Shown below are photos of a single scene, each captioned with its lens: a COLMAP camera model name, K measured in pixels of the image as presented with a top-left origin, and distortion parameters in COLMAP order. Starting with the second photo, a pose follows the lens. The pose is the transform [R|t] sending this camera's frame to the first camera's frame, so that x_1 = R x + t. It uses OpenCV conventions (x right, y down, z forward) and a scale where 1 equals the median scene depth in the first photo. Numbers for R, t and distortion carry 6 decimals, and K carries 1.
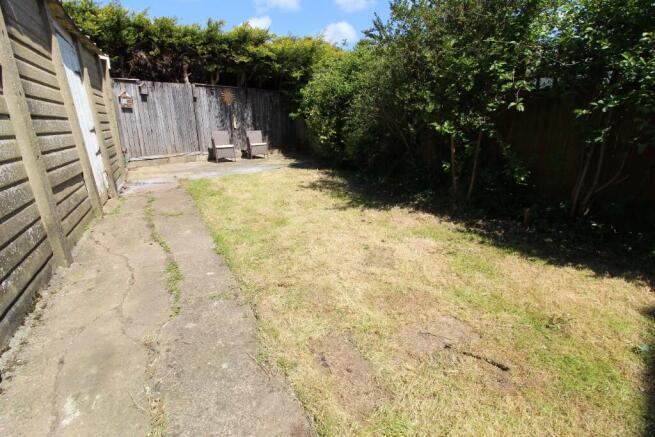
lens RADIAL K [[300.0, 0, 327.5], [0, 300.0, 218.5], [0, 0, 1]] dist [-0.002236, -0.012792]
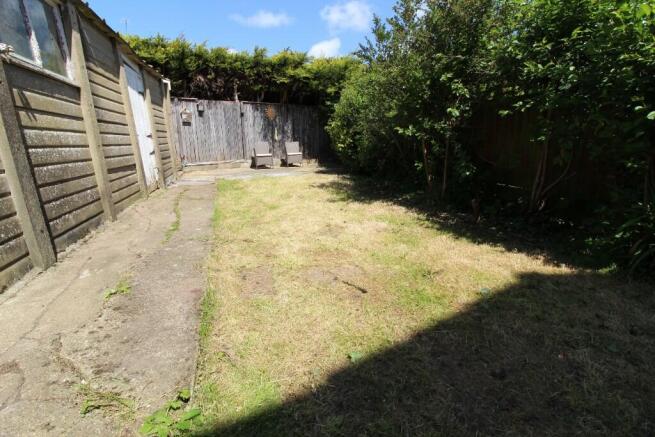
lens RADIAL K [[300.0, 0, 327.5], [0, 300.0, 218.5], [0, 0, 1]] dist [-0.002236, -0.012792]
pose [[0.983726, 0.044874, -0.173981, 0.183570], [-0.053325, 0.997598, -0.044205, 0.066570], [0.171580, 0.052763, 0.983756, -0.115790]]
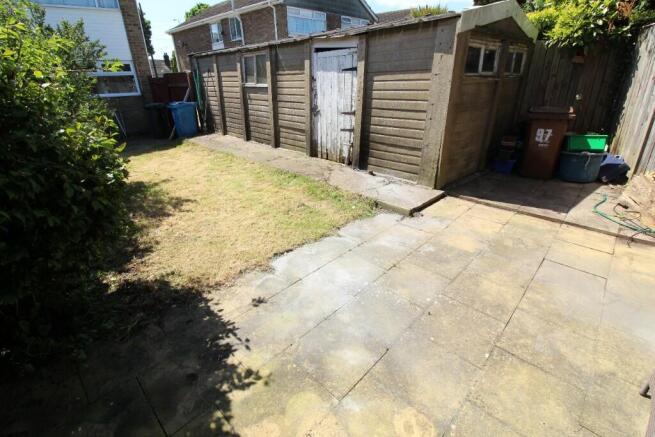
lens RADIAL K [[300.0, 0, 327.5], [0, 300.0, 218.5], [0, 0, 1]] dist [-0.002236, -0.012792]
pose [[-0.955854, 0.132746, -0.262147, -0.221512], [-0.086730, 0.724936, 0.683334, -0.716105], [0.280750, 0.675904, -0.681420, 1.773140]]
